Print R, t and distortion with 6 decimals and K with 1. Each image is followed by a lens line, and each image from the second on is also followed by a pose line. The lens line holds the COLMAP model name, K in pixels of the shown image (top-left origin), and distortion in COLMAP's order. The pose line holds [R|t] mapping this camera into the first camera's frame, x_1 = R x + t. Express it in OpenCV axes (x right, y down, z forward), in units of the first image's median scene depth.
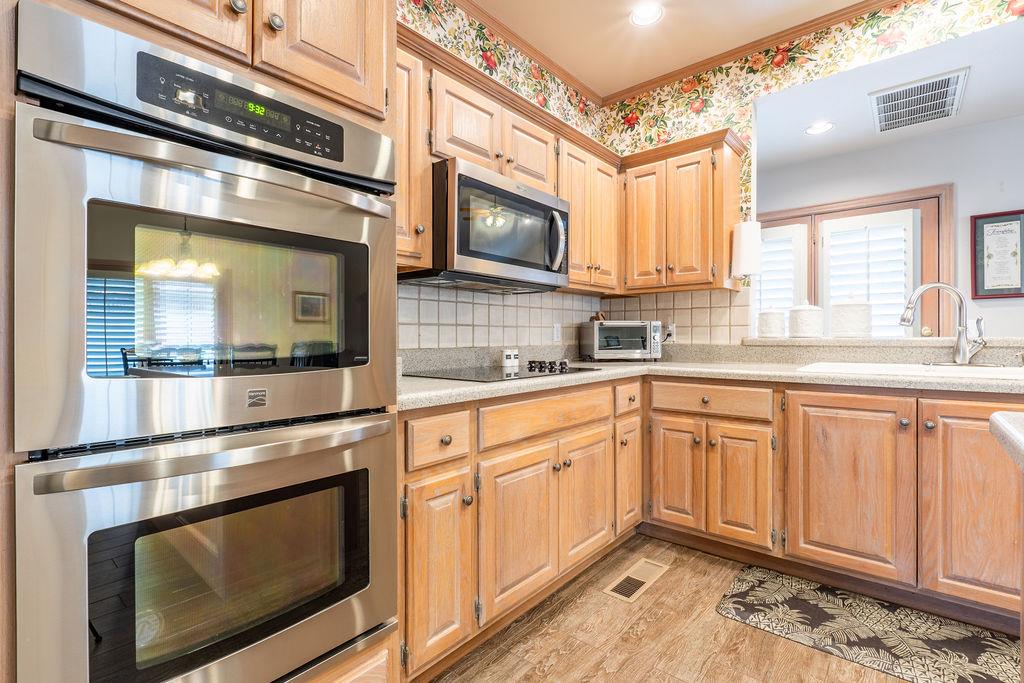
lens RADIAL K [[474.7, 0, 509.5], [0, 474.7, 340.4], [0, 0, 1]] dist [-0.007453, -0.000721]
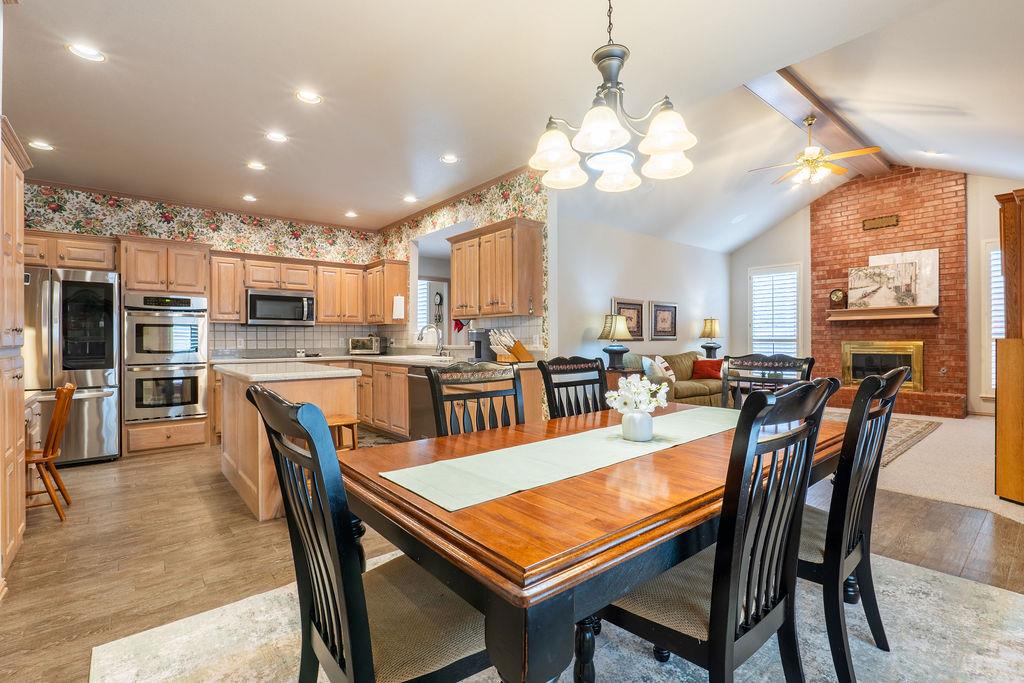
lens RADIAL K [[470.9, 0, 508.9], [0, 470.9, 333.4], [0, 0, 1]] dist [-0.013729, 0.000797]
pose [[0.980767, -0.002694, -0.195163, 1.672889], [-0.000535, 0.999864, -0.016492, -0.027181], [0.195181, 0.016280, 0.980632, -1.324035]]
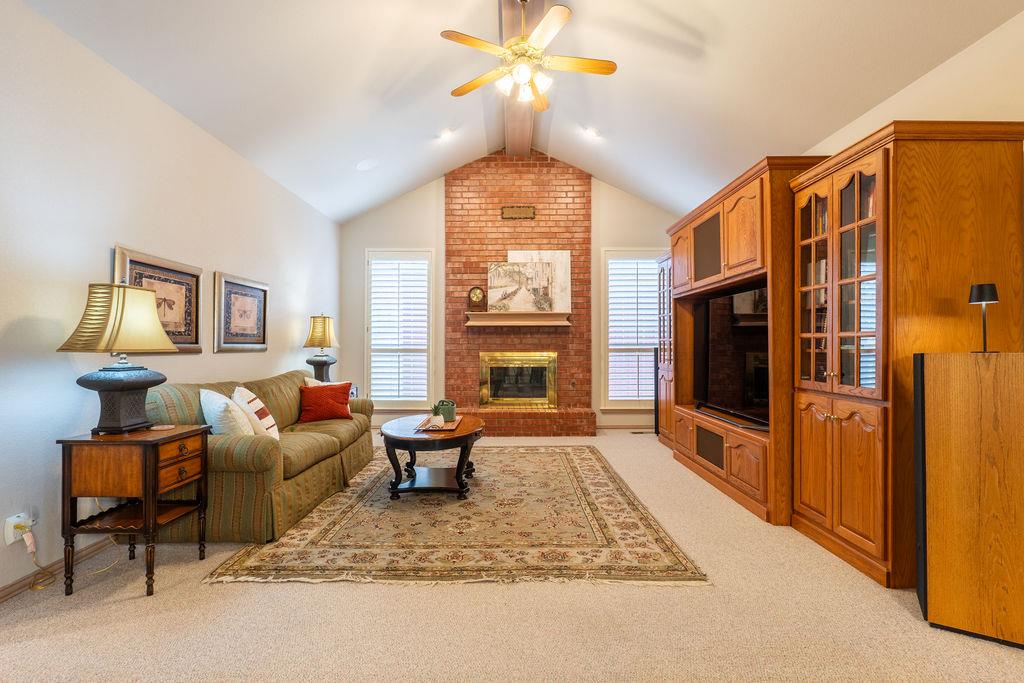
lens RADIAL K [[482.8, 0, 512.0], [0, 482.8, 341.5], [0, 0, 1]] dist [-0.000939, 0.000067]
pose [[0.771787, 0.009856, 0.635805, 1.729320], [0.000621, 0.999868, -0.016252, -0.041552], [-0.635881, 0.012938, 0.771679, 0.066991]]
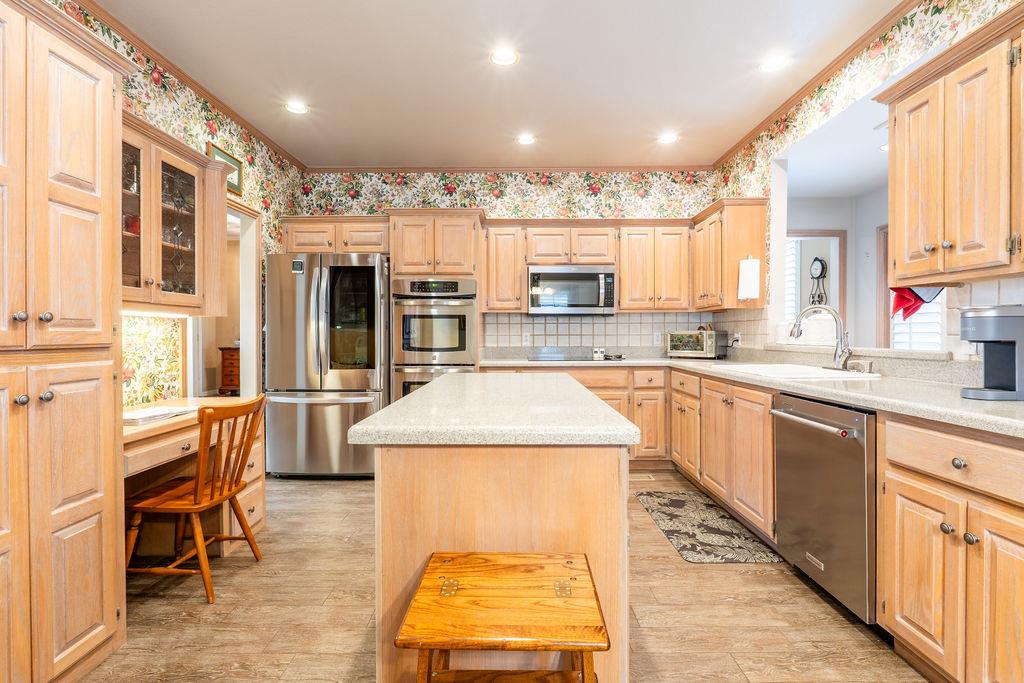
lens RADIAL K [[482.8, 0, 512.0], [0, 482.8, 341.5], [0, 0, 1]] dist [-0.000939, 0.000067]
pose [[0.640125, 0.013557, -0.768152, 1.269636], [-0.004188, 0.999891, 0.014157, -0.033215], [0.768260, -0.005845, 0.640112, -0.463646]]
